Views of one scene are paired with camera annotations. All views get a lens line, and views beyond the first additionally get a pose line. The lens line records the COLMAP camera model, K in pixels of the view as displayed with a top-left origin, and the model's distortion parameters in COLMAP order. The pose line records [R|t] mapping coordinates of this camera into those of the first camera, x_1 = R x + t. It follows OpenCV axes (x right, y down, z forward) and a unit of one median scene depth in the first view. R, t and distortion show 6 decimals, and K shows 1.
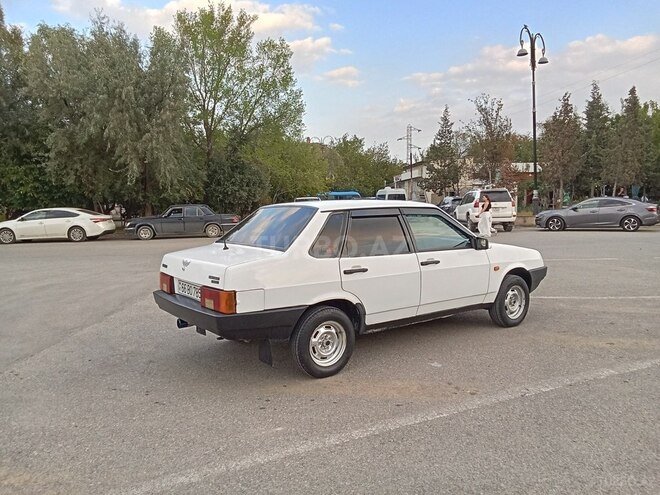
lens RADIAL K [[512.3, 0, 331.8], [0, 512.3, 242.2], [0, 0, 1]] dist [0.070756, -0.109228]
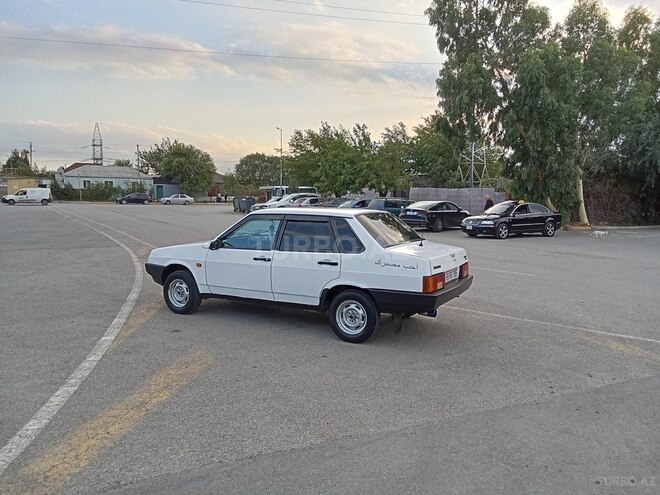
lens RADIAL K [[519.6, 0, 330.6], [0, 519.6, 221.8], [0, 0, 1]] dist [0.015388, 0.001257]
pose [[-0.413330, -0.032772, 0.909991, -0.270414], [0.064650, 0.995774, 0.065226, -0.030523], [-0.908283, 0.085790, -0.409465, 0.357641]]
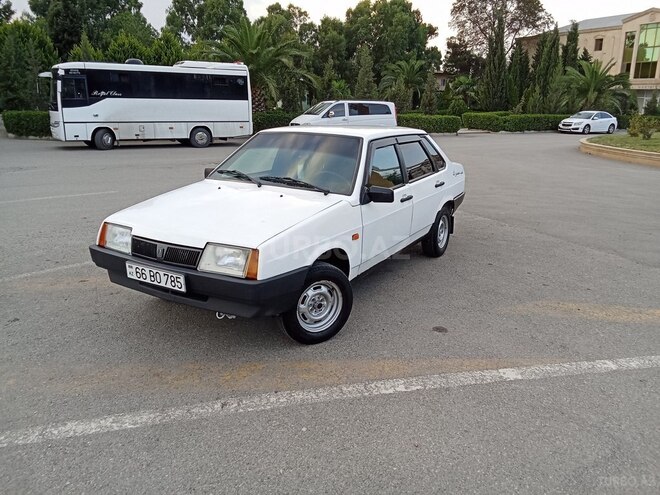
lens RADIAL K [[512.3, 0, 331.8], [0, 512.3, 242.2], [0, 0, 1]] dist [0.070756, -0.109228]
pose [[-0.917763, 0.106084, -0.382698, 0.107088], [-0.029718, 0.942613, 0.332561, -0.045912], [0.396015, 0.316585, -0.861943, 0.450950]]
